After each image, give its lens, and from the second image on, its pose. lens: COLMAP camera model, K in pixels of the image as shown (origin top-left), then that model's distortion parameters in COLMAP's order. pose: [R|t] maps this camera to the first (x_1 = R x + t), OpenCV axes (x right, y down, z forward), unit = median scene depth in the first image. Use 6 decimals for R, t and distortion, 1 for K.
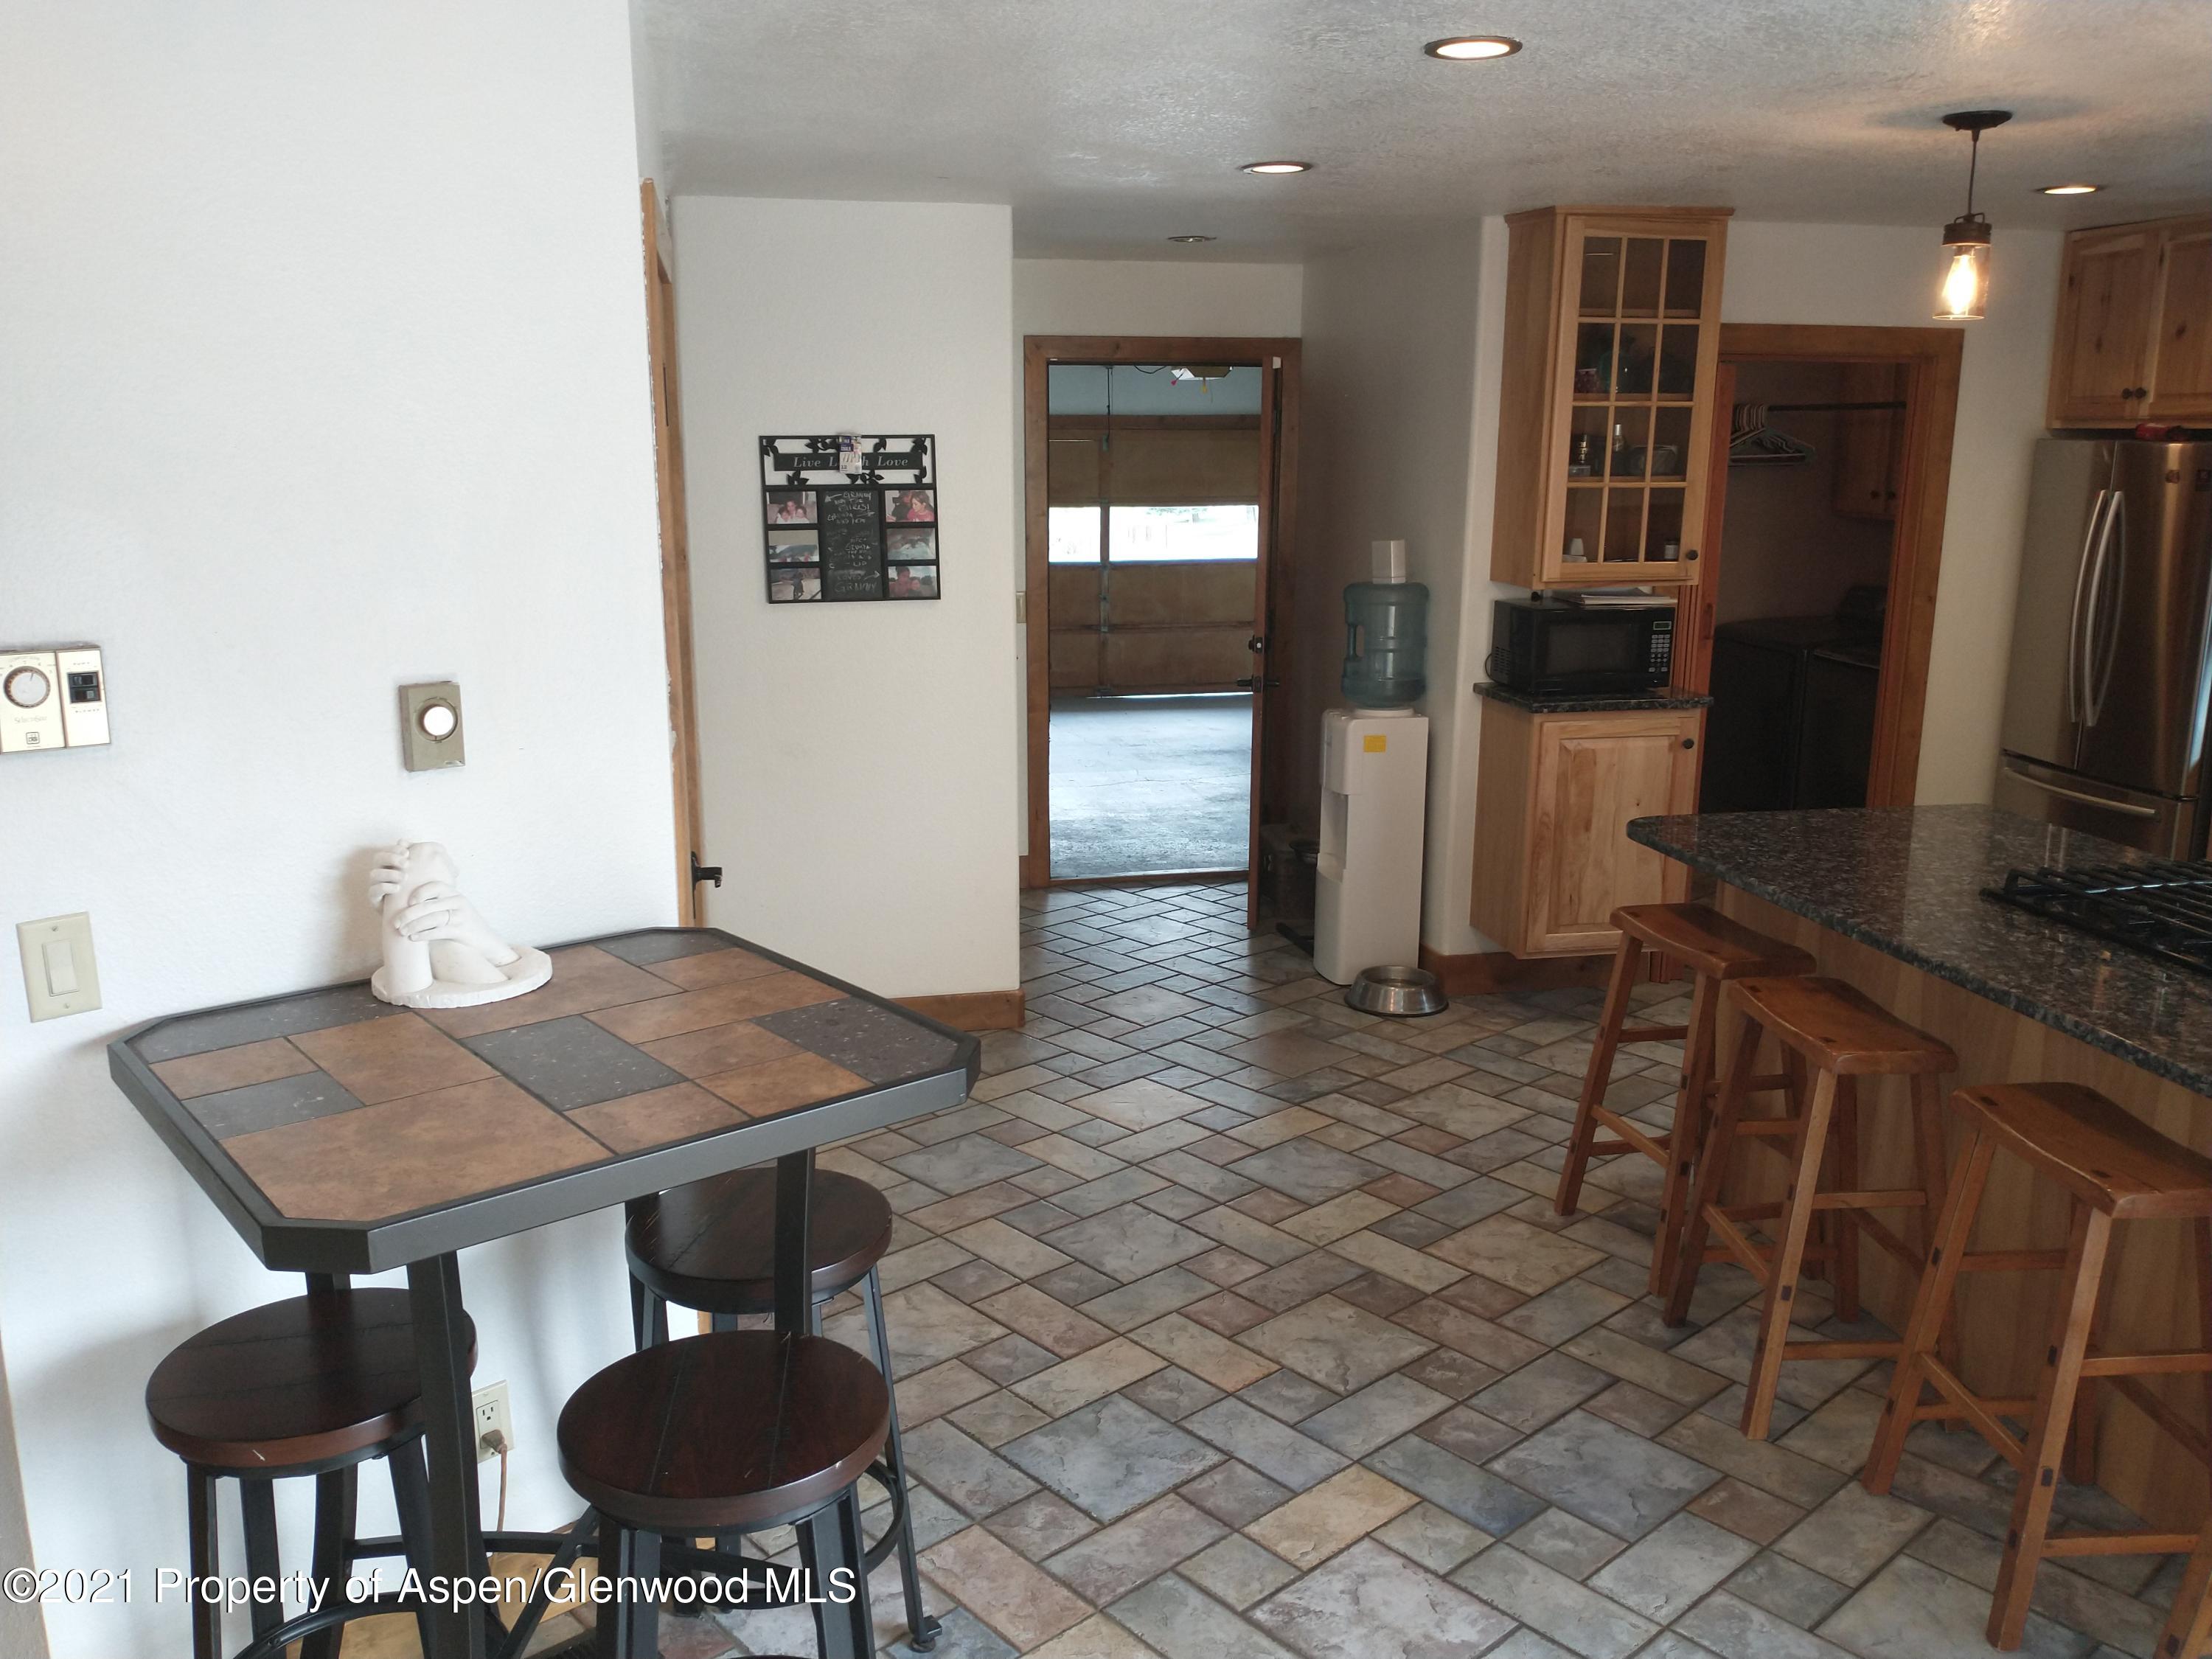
lens RADIAL K [[1754.4, 0, 1106.0], [0, 1754.4, 829.5], [0, 0, 1]] dist [0.105930, -0.191987]
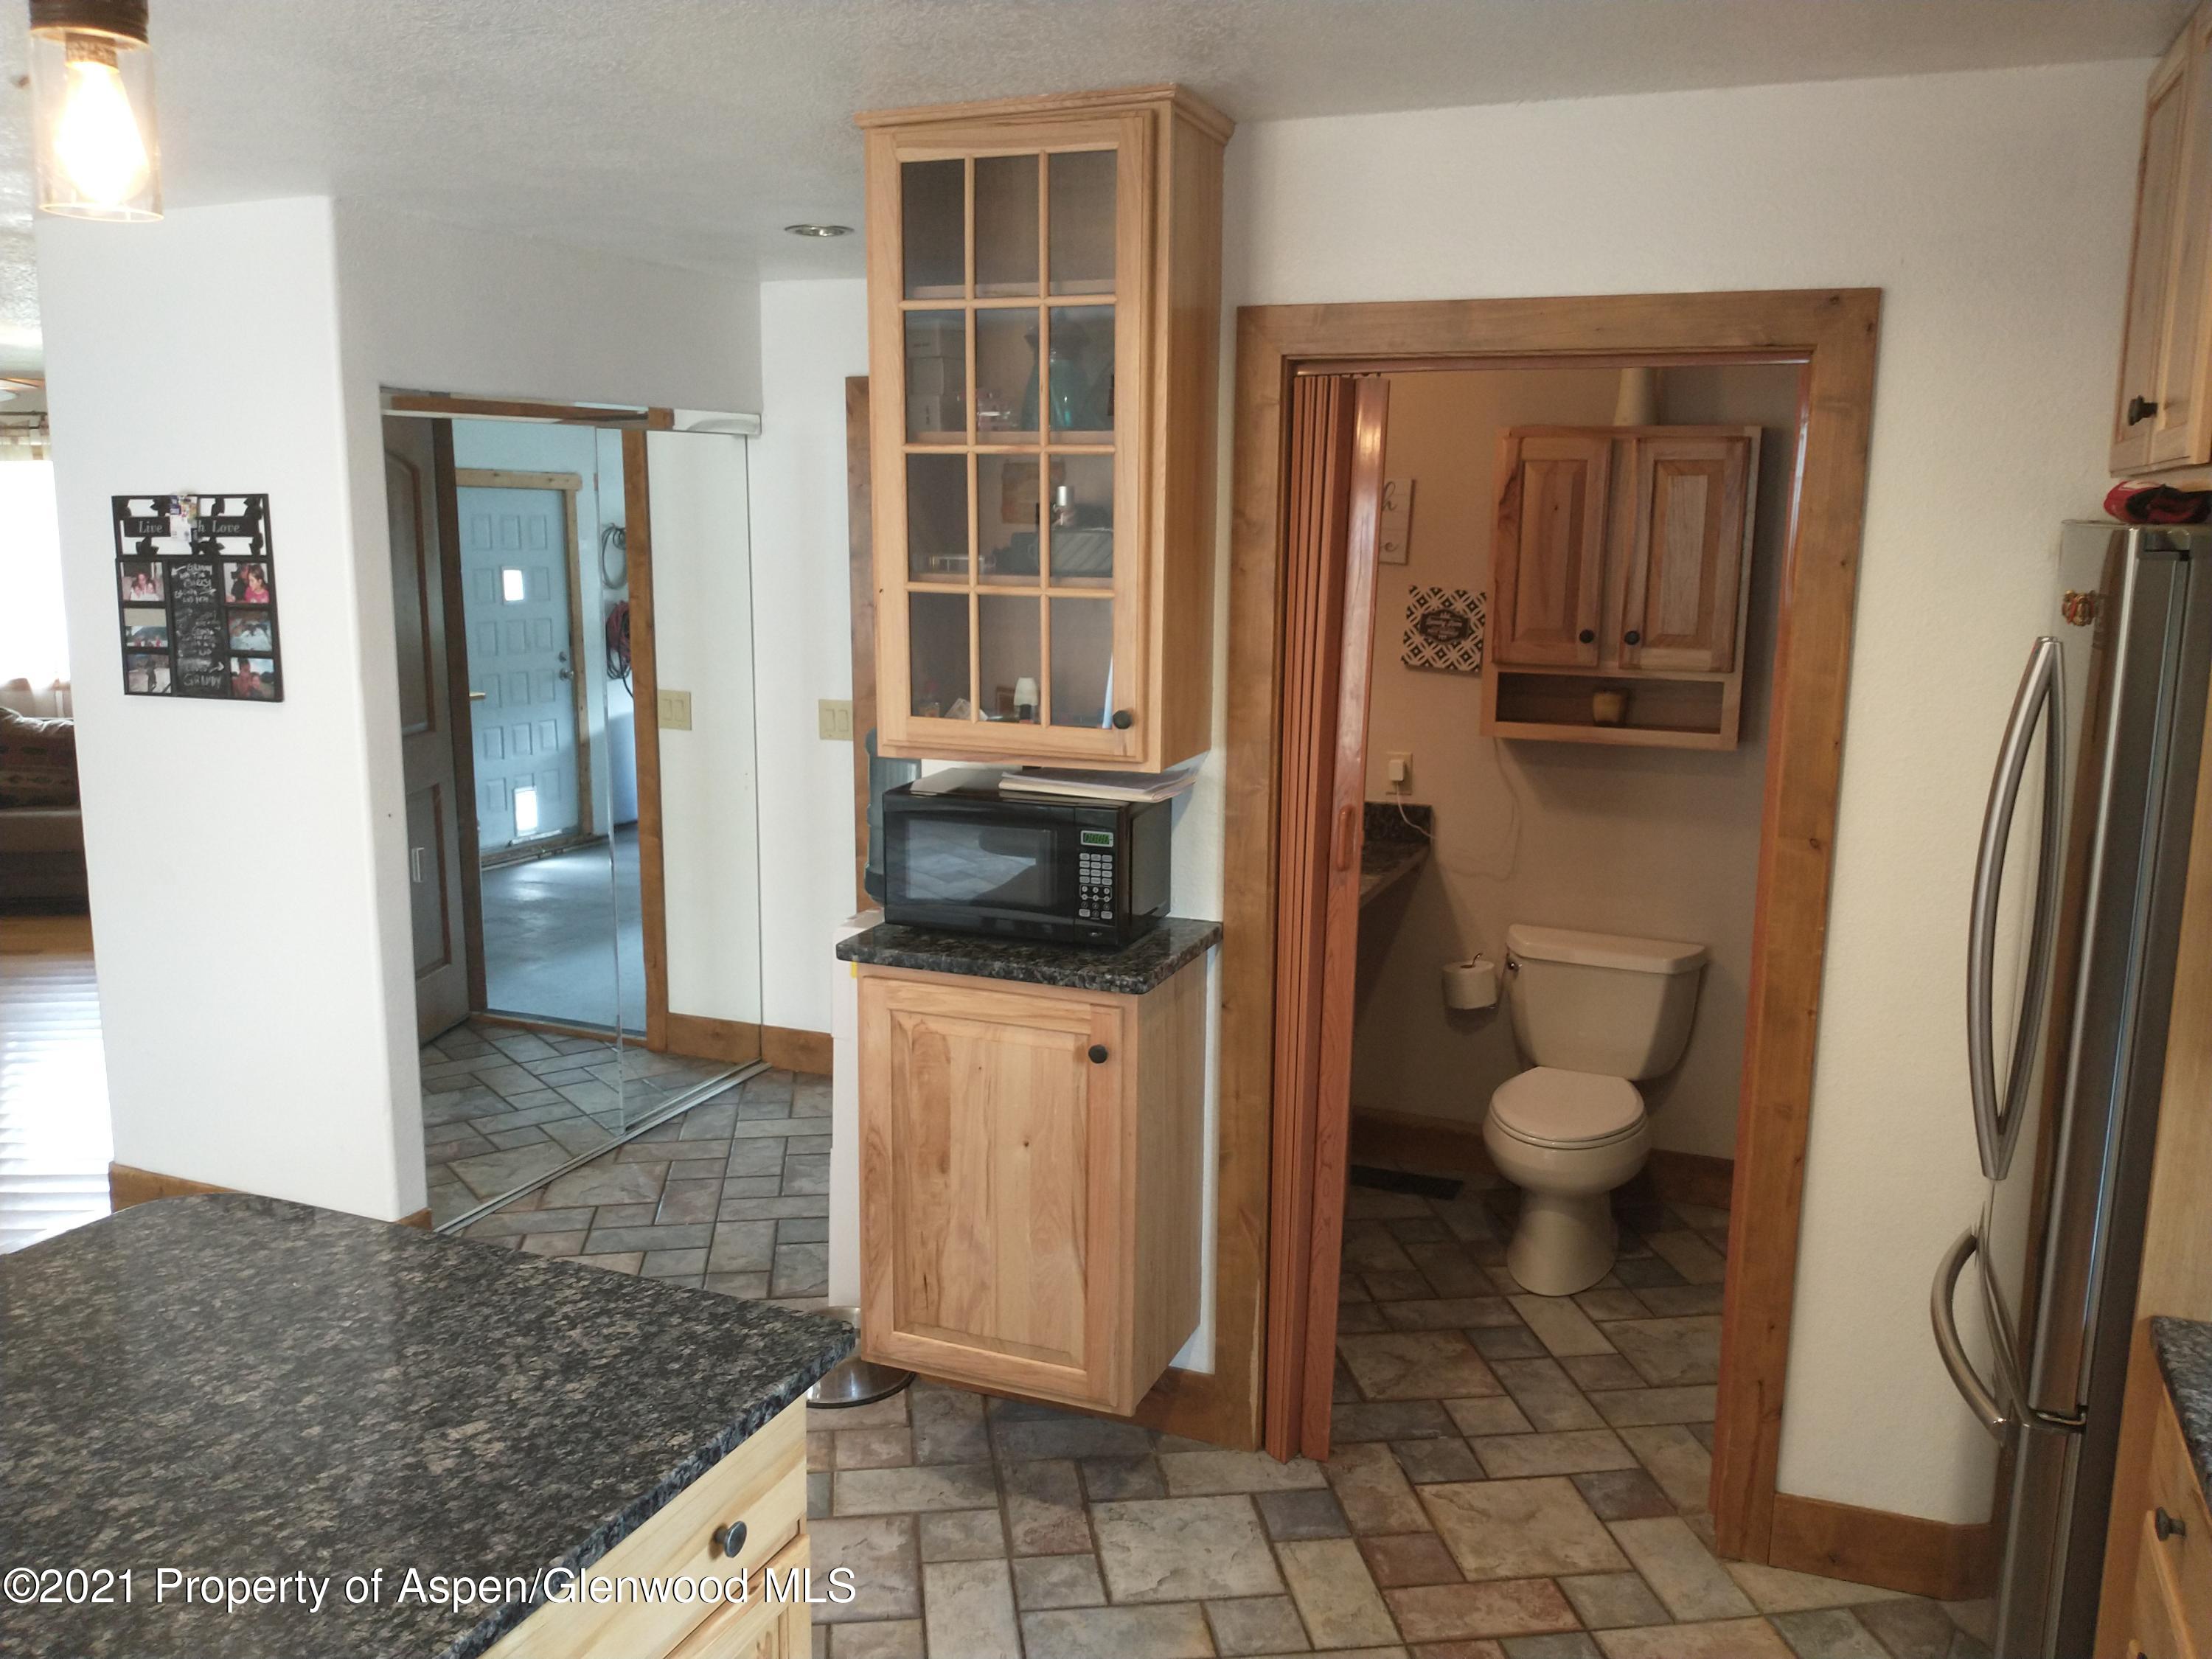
lens RADIAL K [[1754.4, 0, 1106.0], [0, 1754.4, 829.5], [0, 0, 1]] dist [0.105930, -0.191987]
pose [[0.820627, 0.106238, -0.561503, 0.662950], [-0.132829, 0.991117, -0.006604, -0.120432], [0.555813, 0.080004, 0.827448, 0.565139]]
